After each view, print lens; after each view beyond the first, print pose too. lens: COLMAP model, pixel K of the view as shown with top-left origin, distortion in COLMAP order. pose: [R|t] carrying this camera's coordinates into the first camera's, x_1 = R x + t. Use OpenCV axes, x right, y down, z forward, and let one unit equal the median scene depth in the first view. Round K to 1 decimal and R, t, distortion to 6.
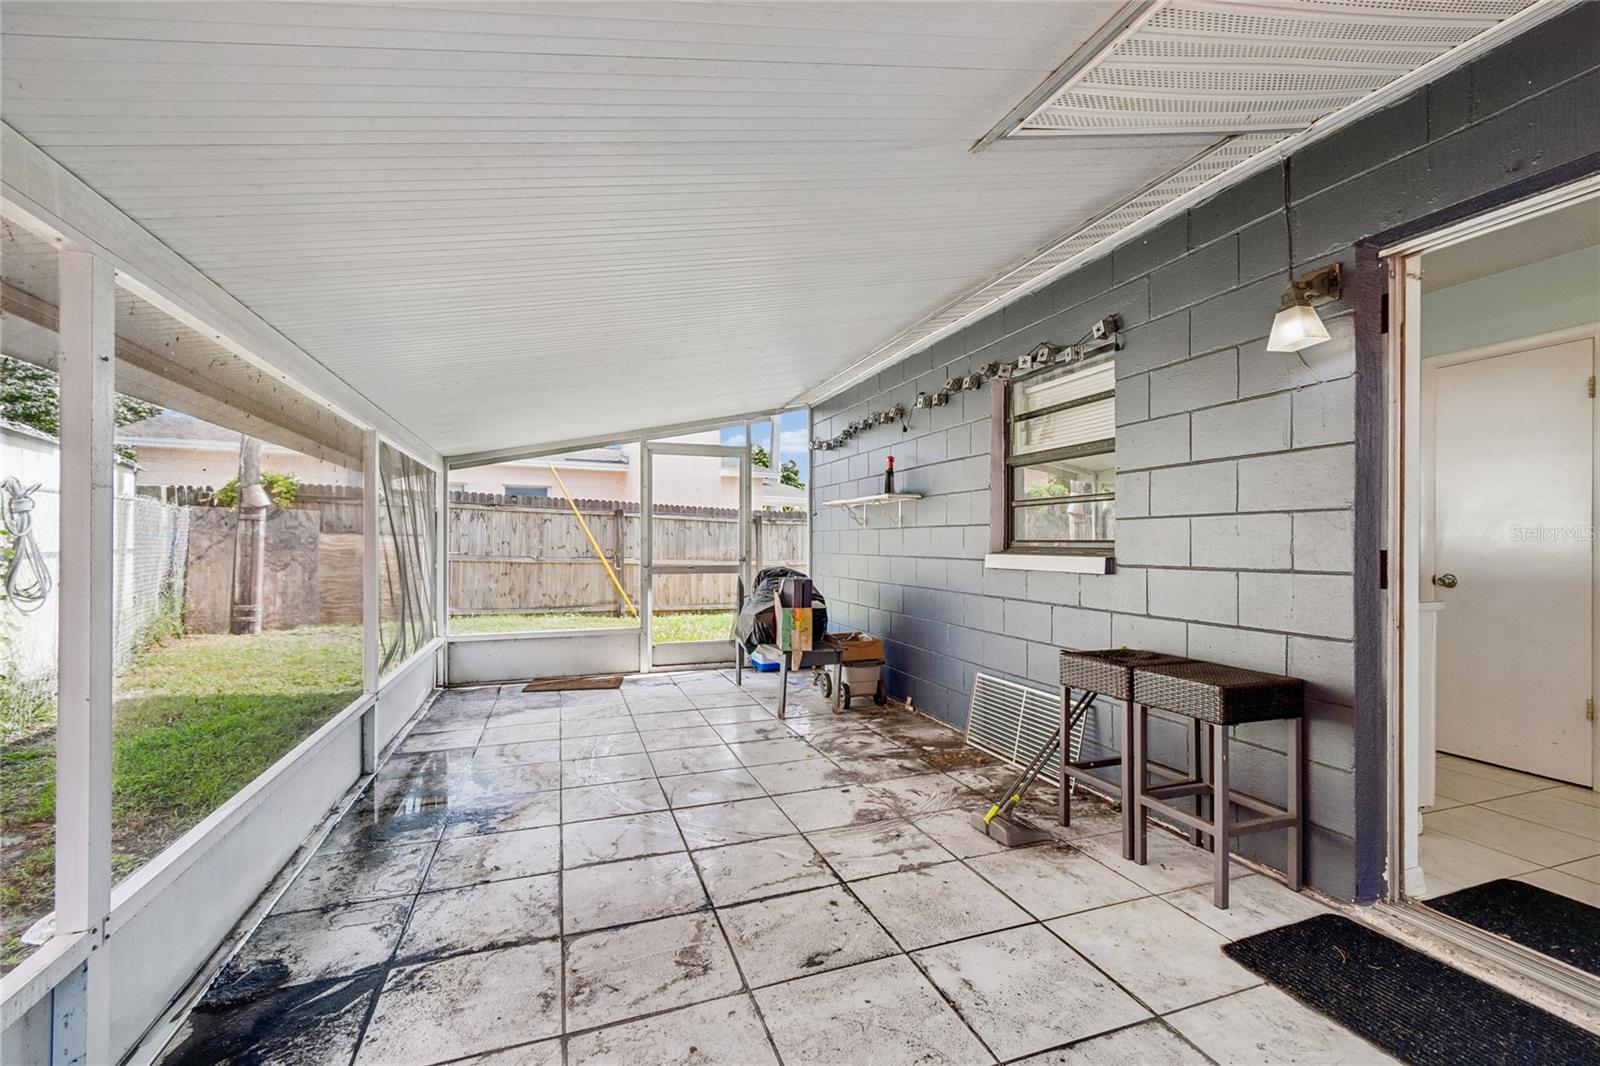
lens RADIAL K [[700.8, 0, 804.3], [0, 700.8, 534.6], [0, 0, 1]] dist [-0.001686, -0.000478]
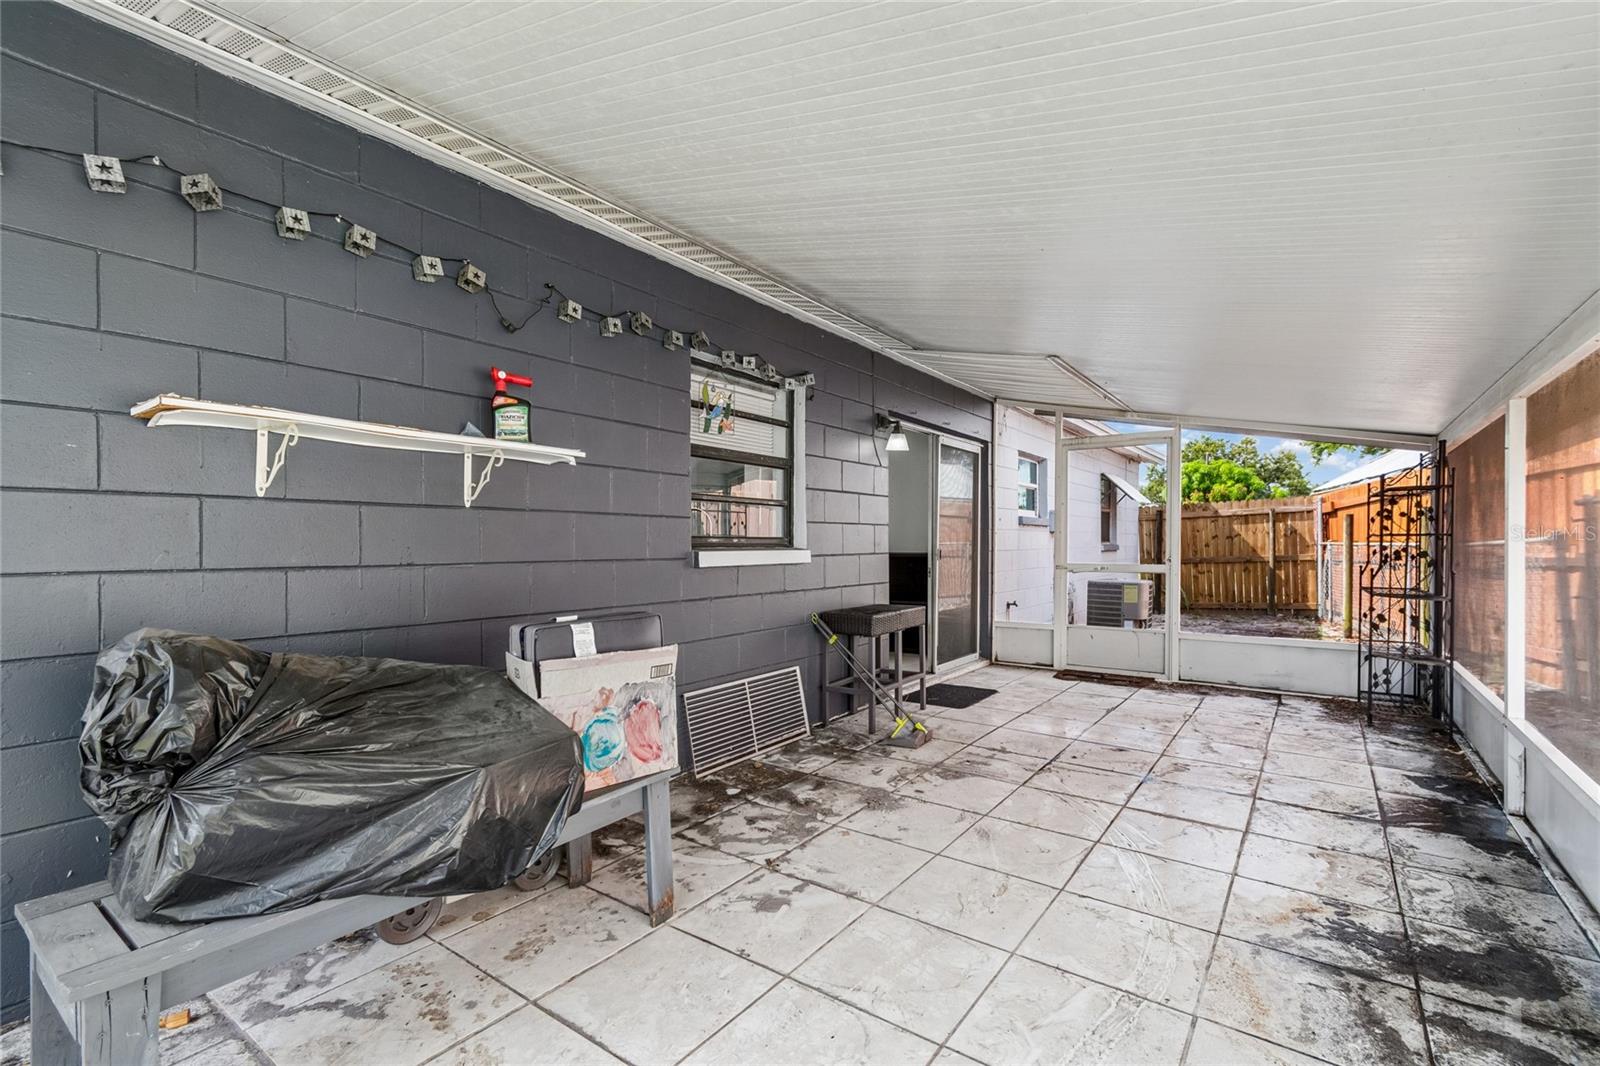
lens RADIAL K [[700.8, 0, 830.7], [0, 700.8, 553.2], [0, 0, 1]] dist [-0.001686, -0.000478]
pose [[-0.580522, -0.009610, 0.814188, -0.704374], [-0.005946, 0.999954, 0.007563, 0.028705], [-0.814223, -0.000451, -0.580552, 1.776747]]
